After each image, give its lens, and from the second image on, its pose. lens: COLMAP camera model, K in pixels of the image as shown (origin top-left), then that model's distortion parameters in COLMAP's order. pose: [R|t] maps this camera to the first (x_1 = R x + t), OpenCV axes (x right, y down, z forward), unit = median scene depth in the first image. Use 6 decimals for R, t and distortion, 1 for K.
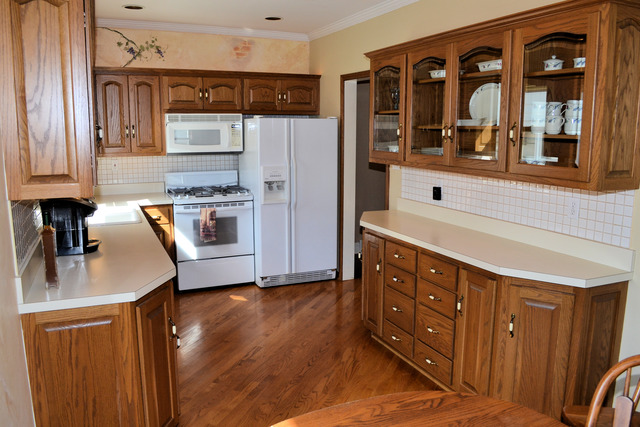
lens RADIAL K [[512.4, 0, 319.6], [0, 512.4, 212.5], [0, 0, 1]] dist [-0.083077, 0.001991]
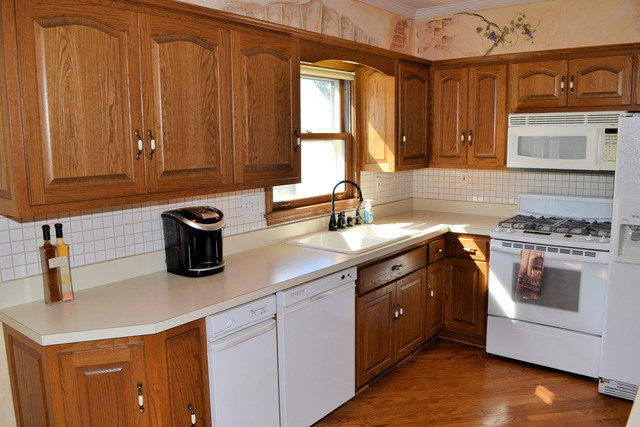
lens RADIAL K [[512.4, 0, 319.4], [0, 512.4, 215.5], [0, 0, 1]] dist [-0.083077, 0.001991]
pose [[0.455401, 0.127823, -0.881063, 0.234221], [-0.130362, 0.988547, 0.076036, -0.067632], [0.880691, 0.080230, 0.466848, 0.415700]]
